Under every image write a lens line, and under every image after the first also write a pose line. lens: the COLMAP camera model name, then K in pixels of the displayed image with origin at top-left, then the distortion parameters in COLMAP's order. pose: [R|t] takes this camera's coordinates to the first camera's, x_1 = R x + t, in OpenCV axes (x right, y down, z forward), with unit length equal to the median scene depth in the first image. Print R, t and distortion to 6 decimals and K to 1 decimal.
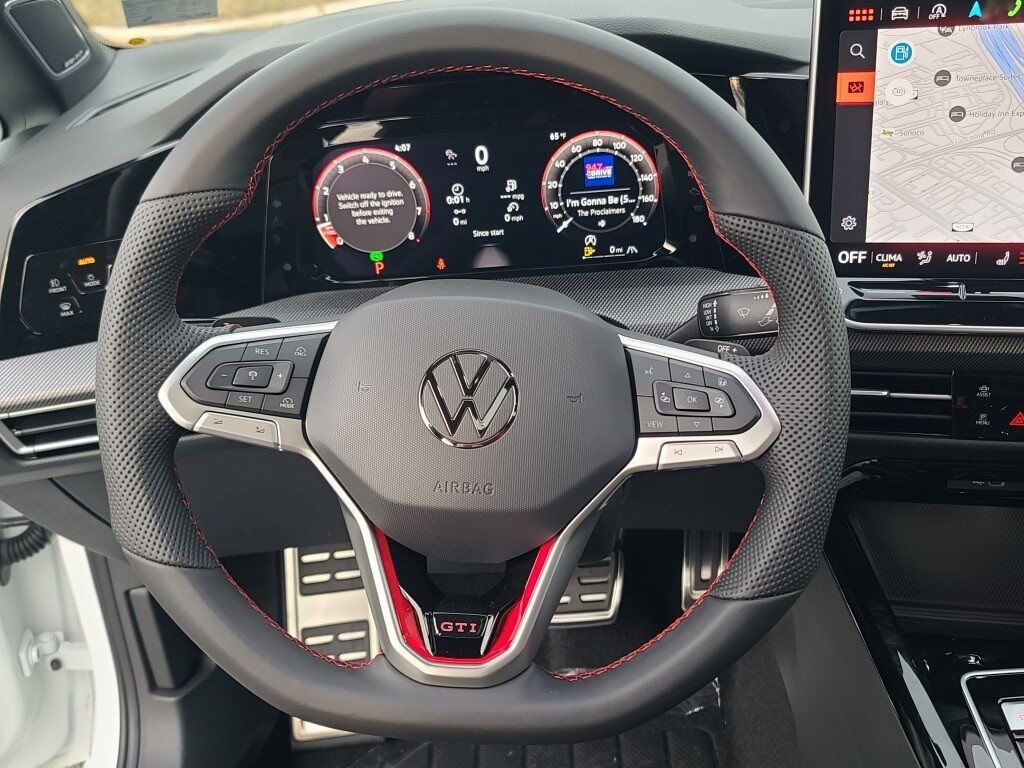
lens RADIAL K [[1165.1, 0, 553.2], [0, 1165.1, 382.3], [0, 0, 1]] dist [0.022632, -0.013132]
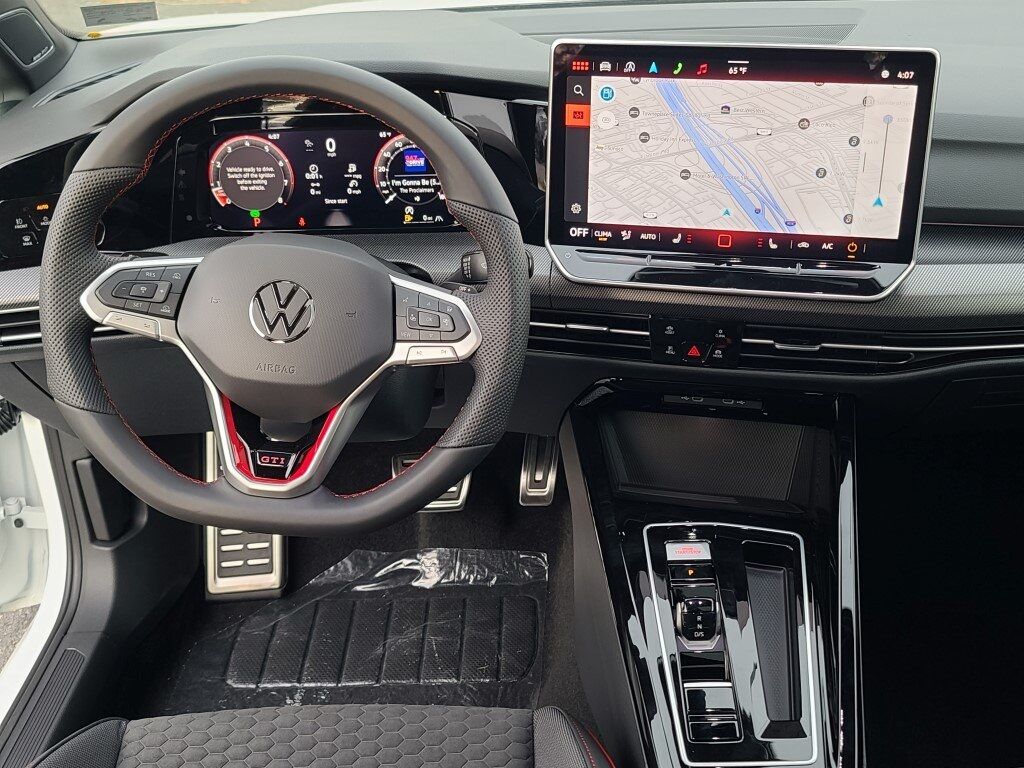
lens RADIAL K [[1136.3, 0, 549.0], [0, 1136.3, 386.6], [0, 0, 1]] dist [0.066621, -0.126117]
pose [[0.998724, 0.047348, 0.017590, 0.206171], [-0.048047, 0.997972, 0.041747, 0.026596], [-0.015577, -0.042538, 0.998973, -0.416557]]
